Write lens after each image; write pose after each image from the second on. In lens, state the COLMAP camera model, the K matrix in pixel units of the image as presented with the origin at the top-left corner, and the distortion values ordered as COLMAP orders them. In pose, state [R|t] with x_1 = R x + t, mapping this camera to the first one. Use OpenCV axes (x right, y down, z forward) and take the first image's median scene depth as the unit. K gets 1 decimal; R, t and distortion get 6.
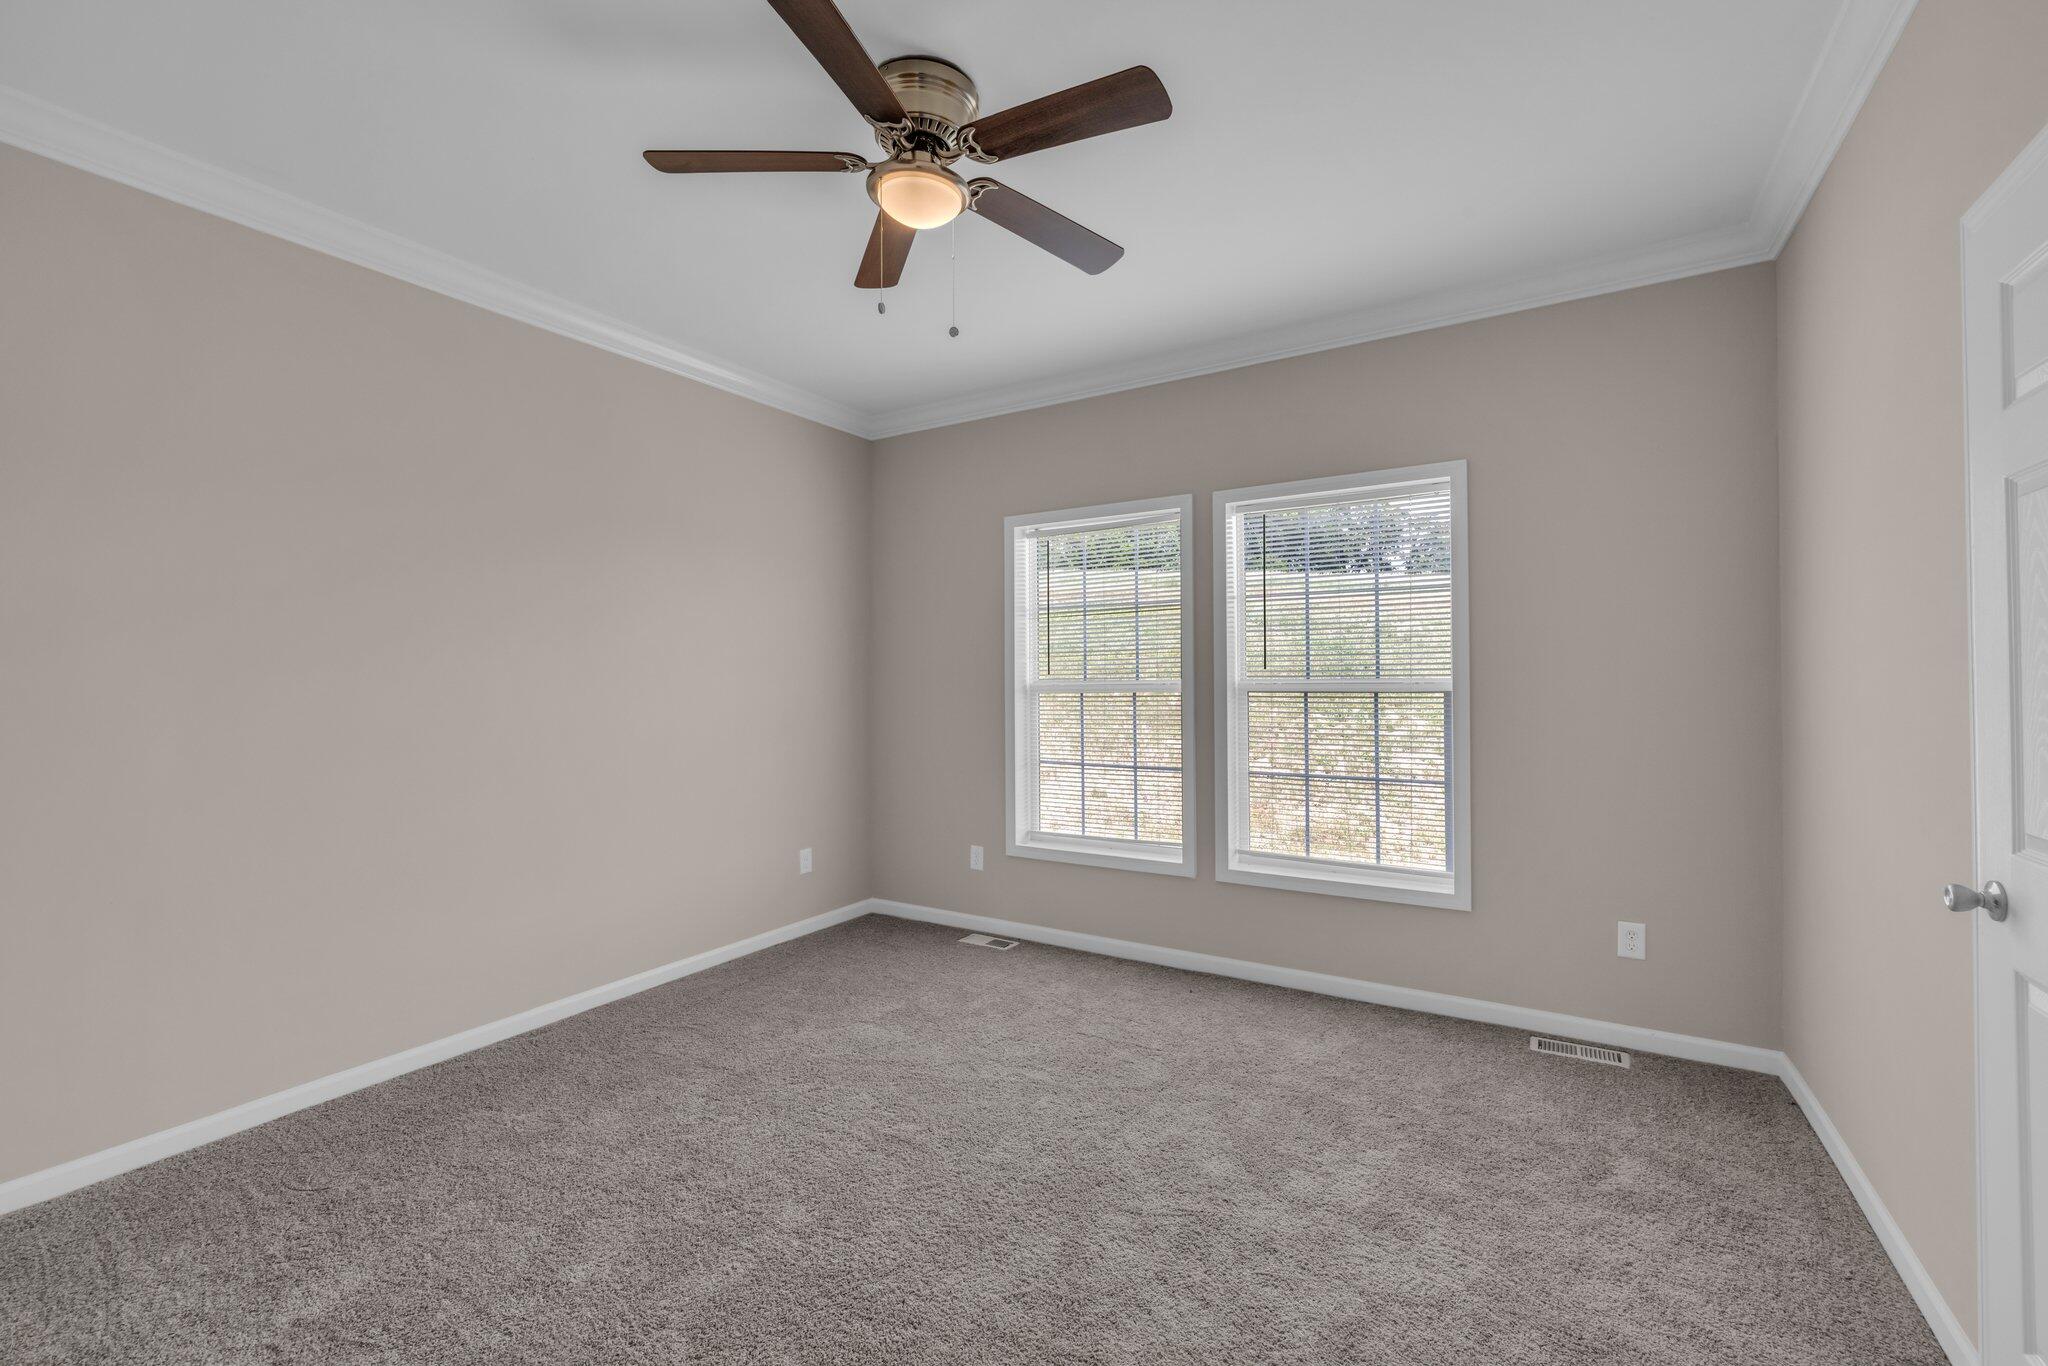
lens RADIAL K [[848.9, 0, 1038.4], [0, 848.9, 686.2], [0, 0, 1]] dist [-0.003480, 0.000232]
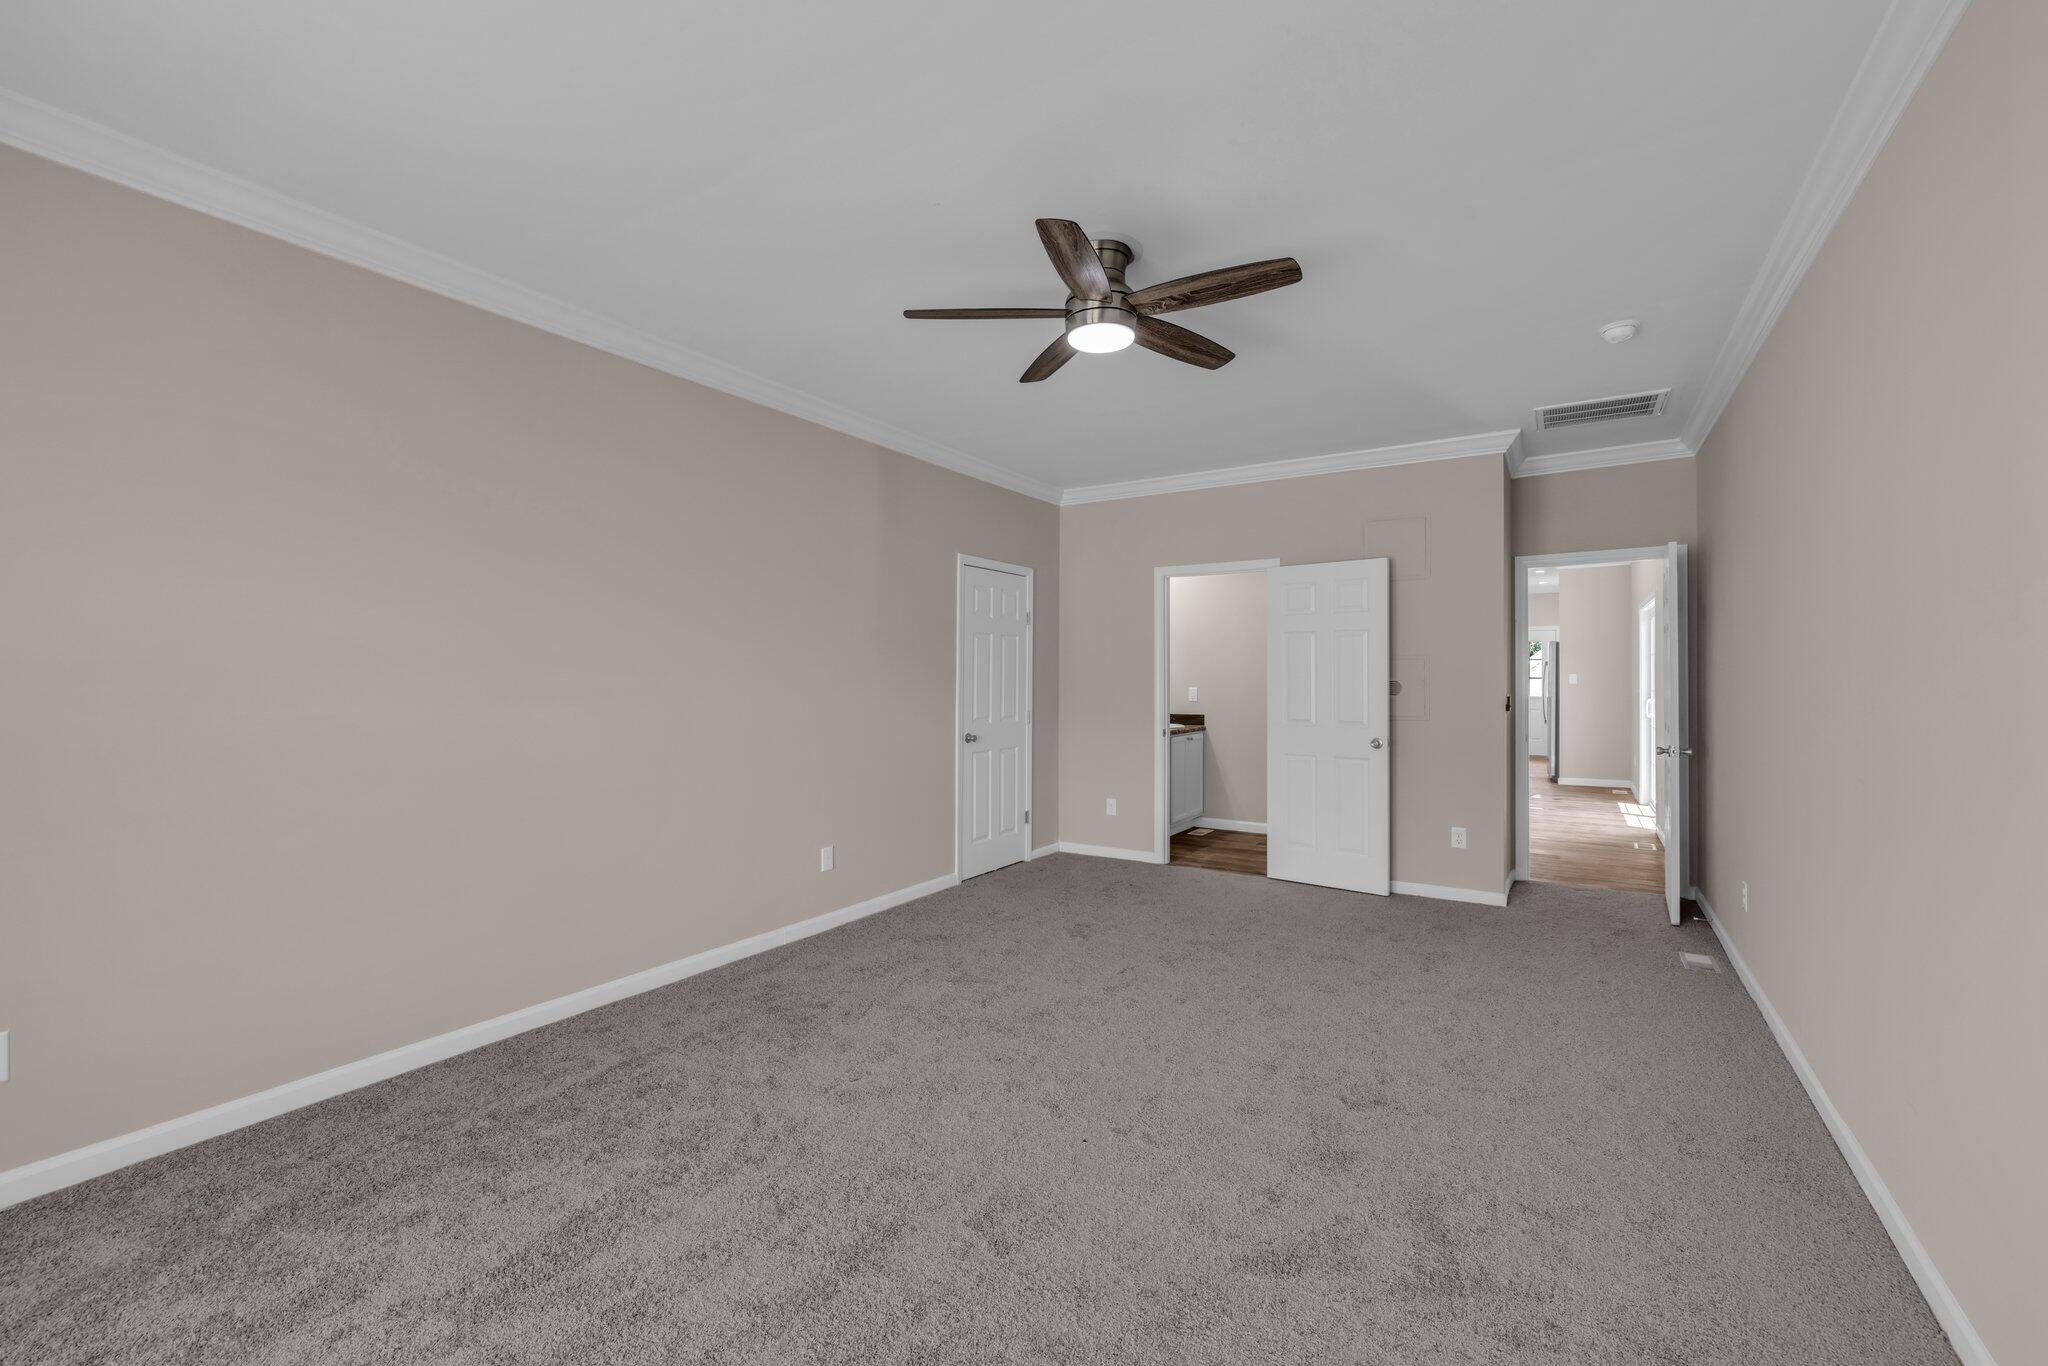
lens RADIAL K [[848.9, 0, 1030.1], [0, 848.9, 683.9], [0, 0, 1]] dist [-0.003480, 0.000232]
pose [[0.999877, 0.002644, -0.015472, -0.242551], [-0.002732, 0.999980, -0.005649, 0.008584], [0.015457, 0.005690, 0.999864, -0.395520]]
